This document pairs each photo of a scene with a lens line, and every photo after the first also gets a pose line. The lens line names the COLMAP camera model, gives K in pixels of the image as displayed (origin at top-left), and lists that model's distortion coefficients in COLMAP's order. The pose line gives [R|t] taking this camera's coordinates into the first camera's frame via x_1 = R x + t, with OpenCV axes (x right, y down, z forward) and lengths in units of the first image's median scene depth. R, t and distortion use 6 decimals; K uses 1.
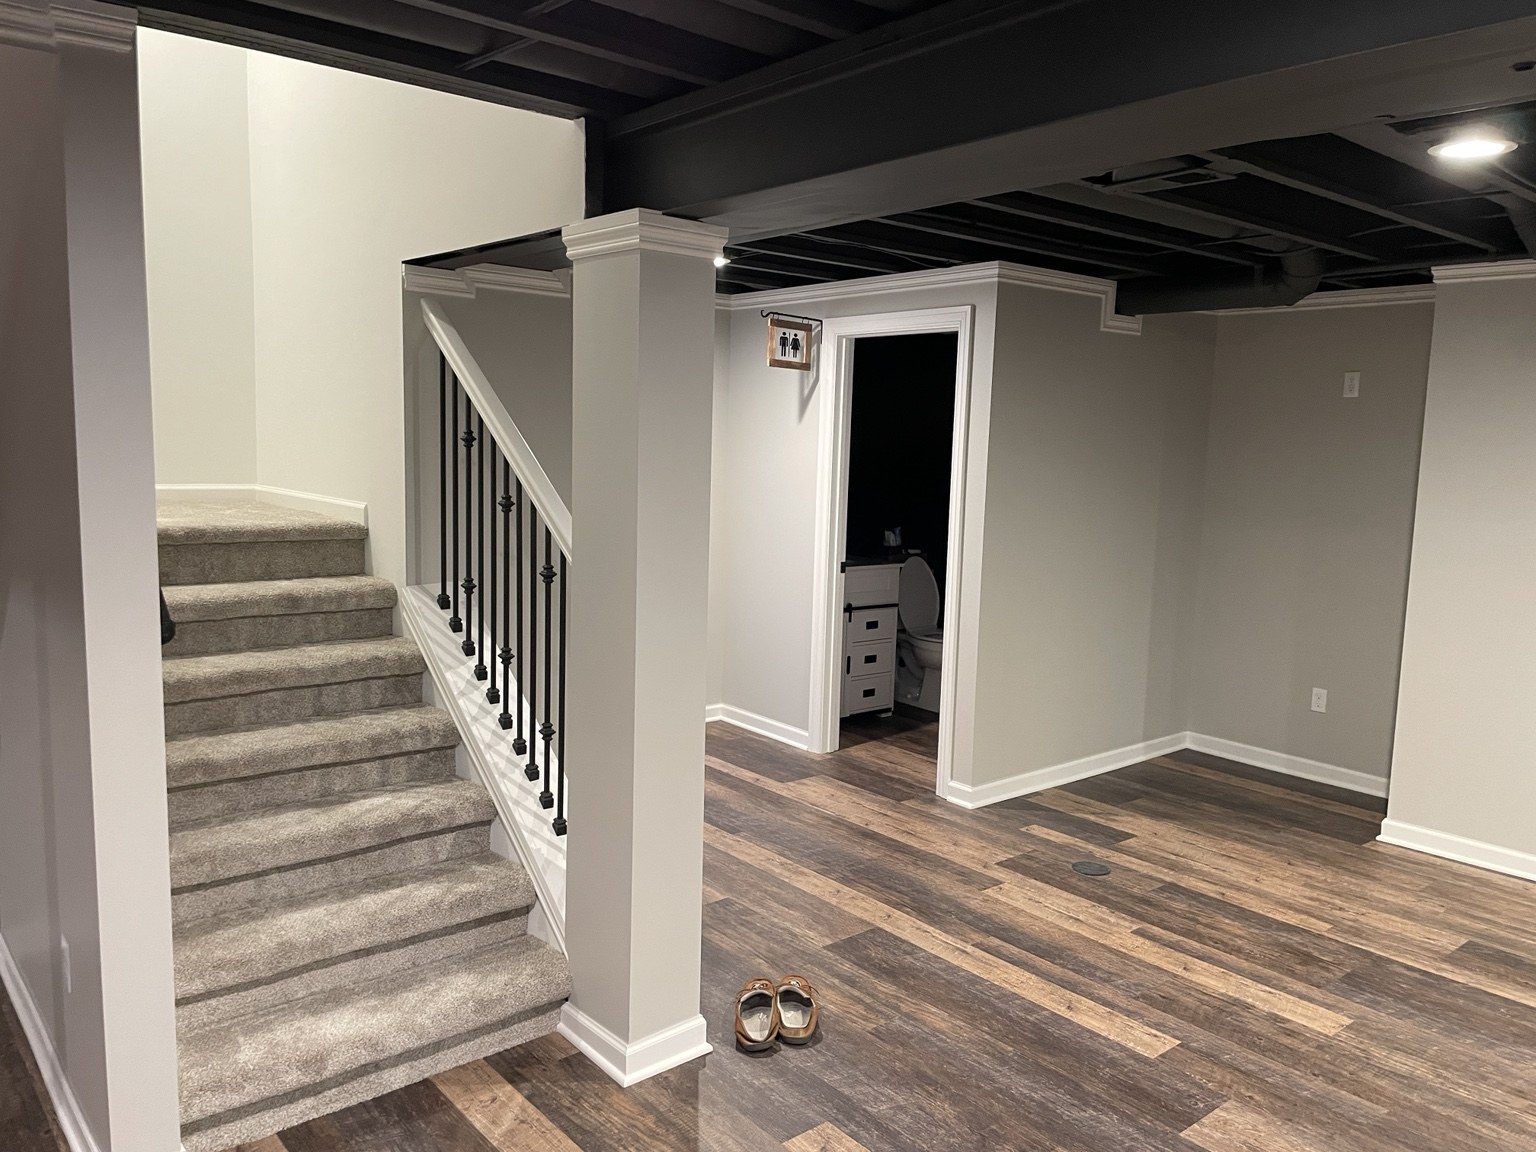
lens RADIAL K [[1162.9, 0, 768.0], [0, 1162.9, 576.0], [0, 0, 1]] dist [0.102450, -0.135403]
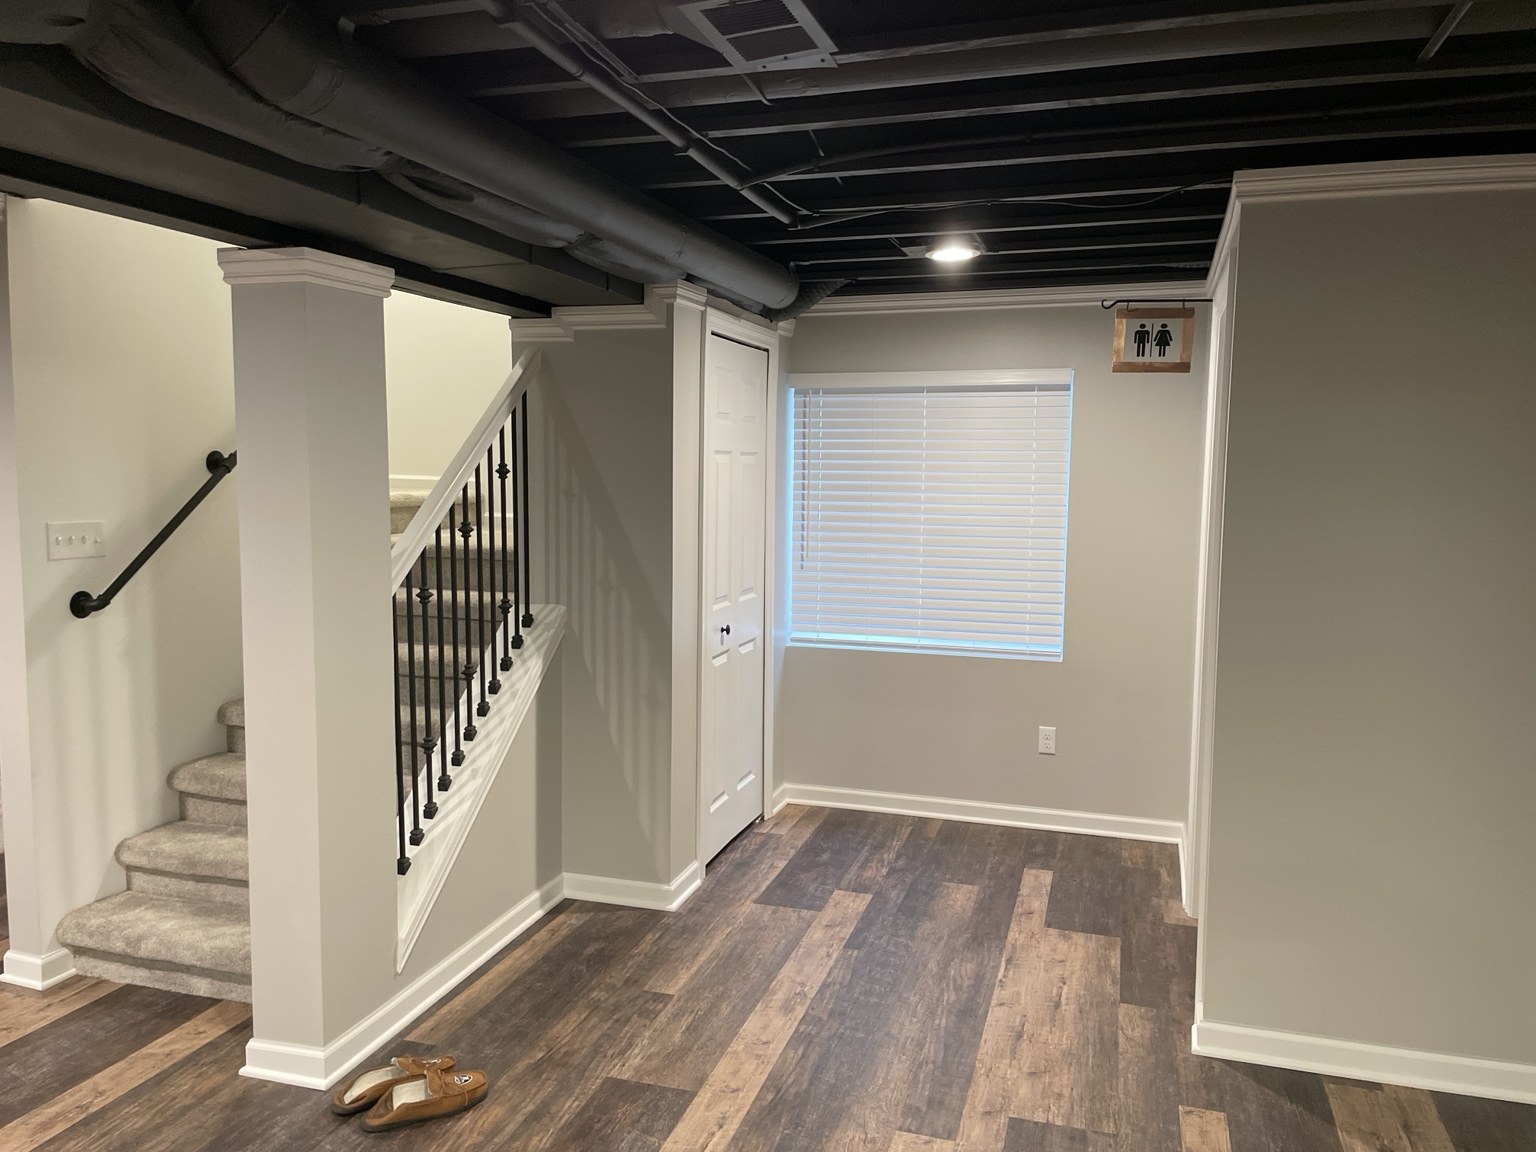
lens RADIAL K [[1162.9, 0, 768.0], [0, 1162.9, 576.0], [0, 0, 1]] dist [0.102450, -0.135403]
pose [[0.529469, 0.057159, -0.846401, 0.607784], [-0.094443, 0.995497, 0.008149, -0.039815], [0.843056, 0.075622, 0.532483, 0.483249]]
